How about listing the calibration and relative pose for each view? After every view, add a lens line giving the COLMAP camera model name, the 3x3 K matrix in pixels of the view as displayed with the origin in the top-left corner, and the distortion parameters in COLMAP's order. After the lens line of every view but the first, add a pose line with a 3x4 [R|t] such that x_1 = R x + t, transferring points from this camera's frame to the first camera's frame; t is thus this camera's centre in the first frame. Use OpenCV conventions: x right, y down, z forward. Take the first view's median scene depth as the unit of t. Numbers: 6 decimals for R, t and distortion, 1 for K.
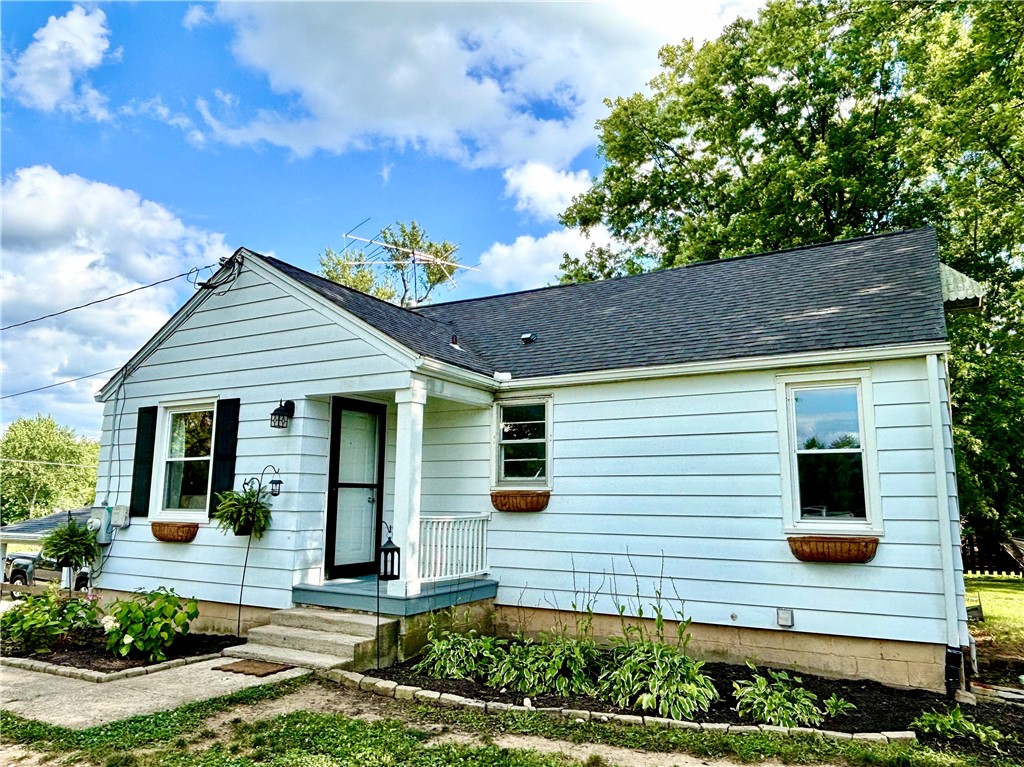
lens RADIAL K [[717.3, 0, 515.4], [0, 717.3, 381.6], [0, 0, 1]] dist [0.002726, -0.000539]
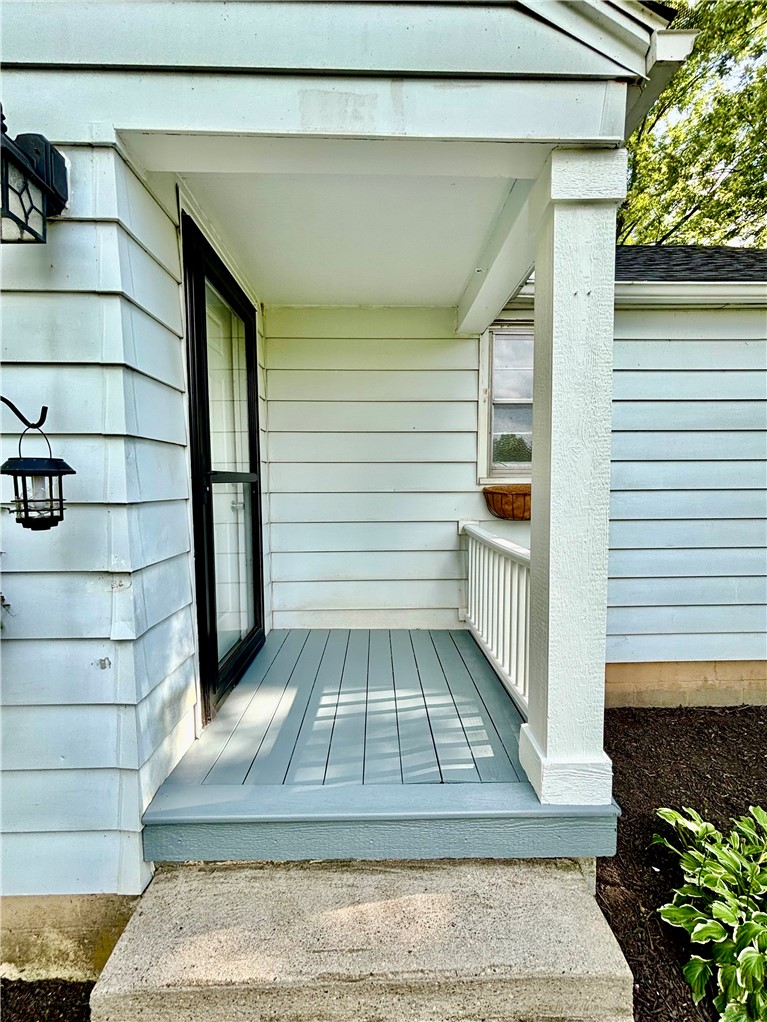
lens RADIAL K [[416.6, 0, 381.7], [0, 416.6, 508.6], [0, 0, 1]] dist [0.000133, -0.000438]
pose [[0.850021, -0.047237, 0.524626, -0.295020], [-0.073406, 0.975630, 0.206780, 0.111943], [-0.521609, -0.214278, 0.825838, 0.792257]]
